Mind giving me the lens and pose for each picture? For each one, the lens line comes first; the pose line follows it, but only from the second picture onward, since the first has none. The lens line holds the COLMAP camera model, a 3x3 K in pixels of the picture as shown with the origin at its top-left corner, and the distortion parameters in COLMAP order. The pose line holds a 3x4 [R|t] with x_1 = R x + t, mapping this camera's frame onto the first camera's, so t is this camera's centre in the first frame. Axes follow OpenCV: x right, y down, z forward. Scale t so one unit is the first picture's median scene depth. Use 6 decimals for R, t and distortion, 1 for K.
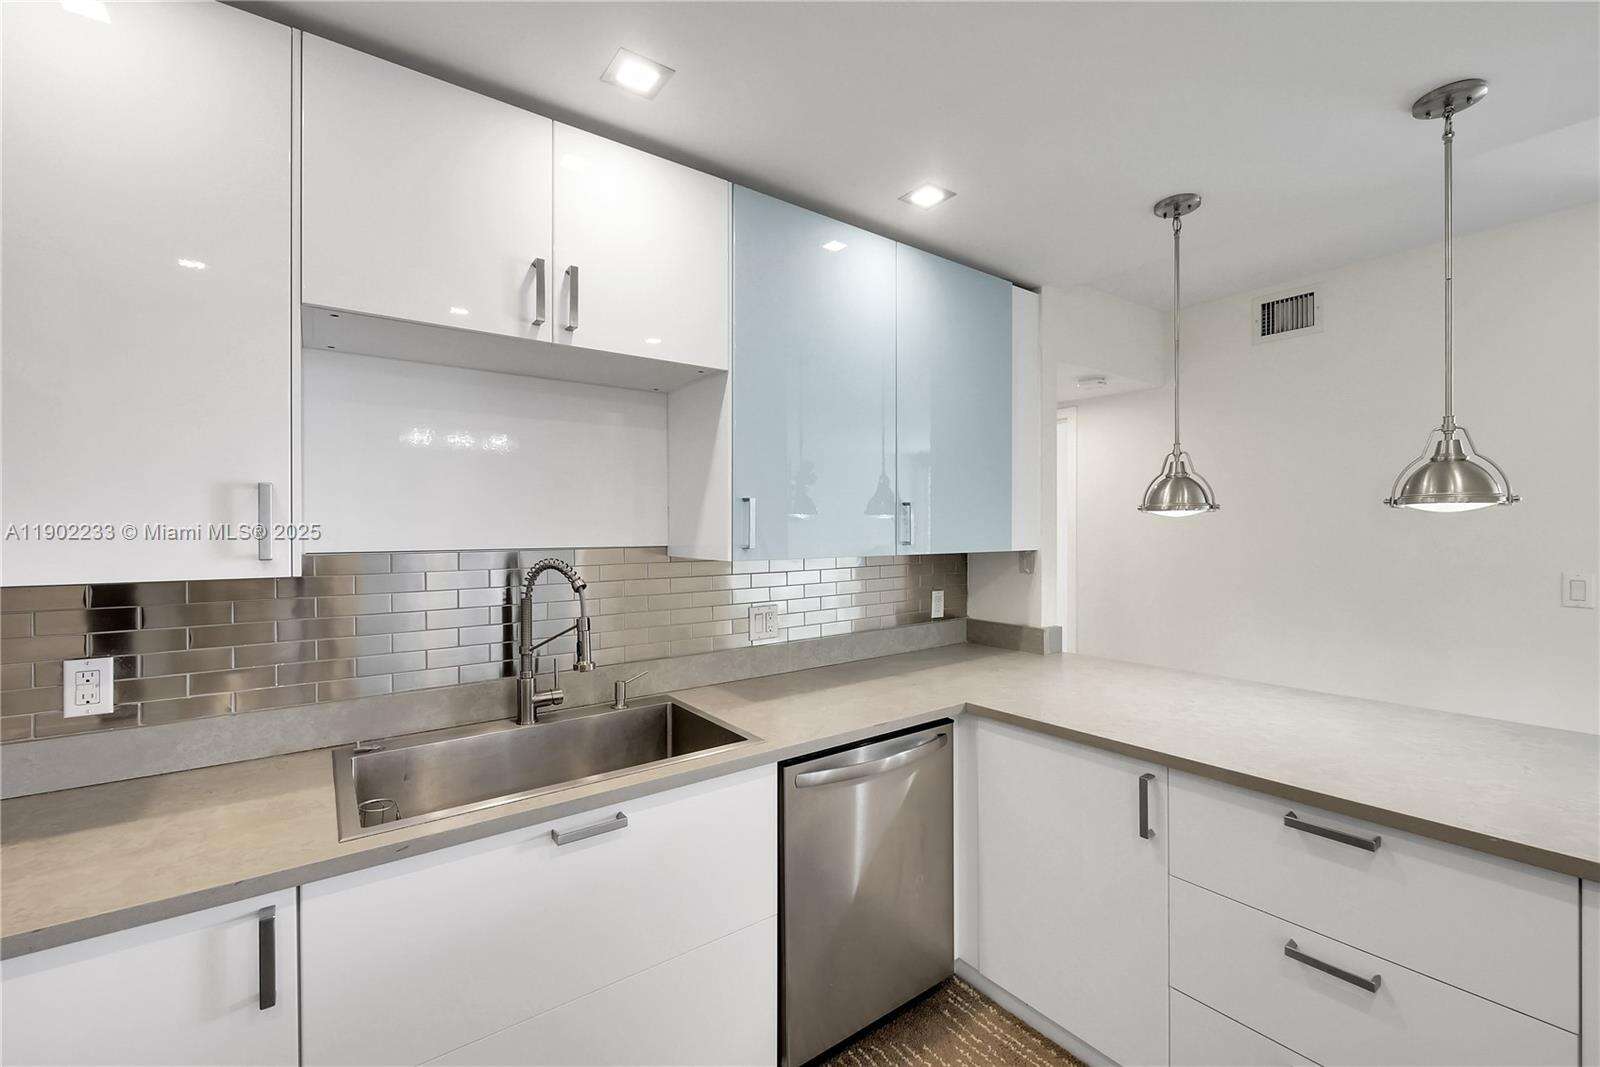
lens RADIAL K [[656.9, 0, 800.0], [0, 656.9, 533.5], [0, 0, 1]] dist [0.001042, 0.000210]
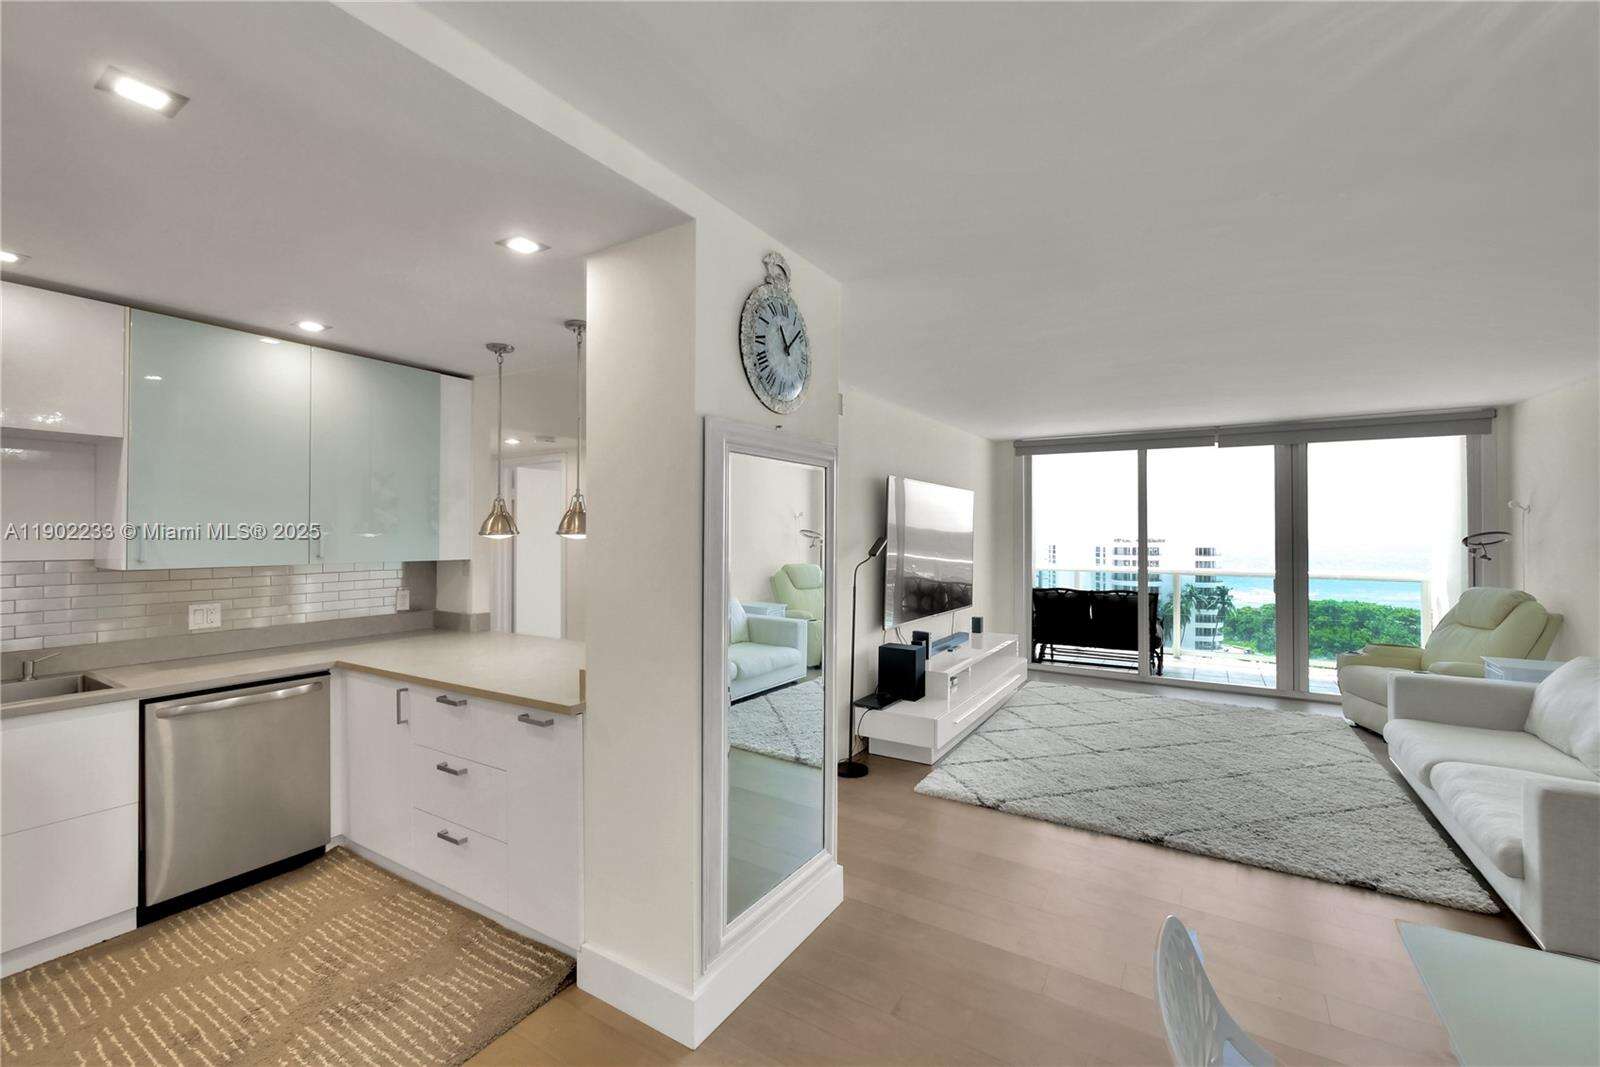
lens RADIAL K [[665.5, 0, 795.4], [0, 665.5, 529.0], [0, 0, 1]] dist [-0.001459, -0.000614]
pose [[0.930465, 0.007652, 0.366300, 0.665998], [-0.000961, 0.999829, -0.018445, -0.019655], [-0.366379, 0.016811, 0.930314, -0.814032]]
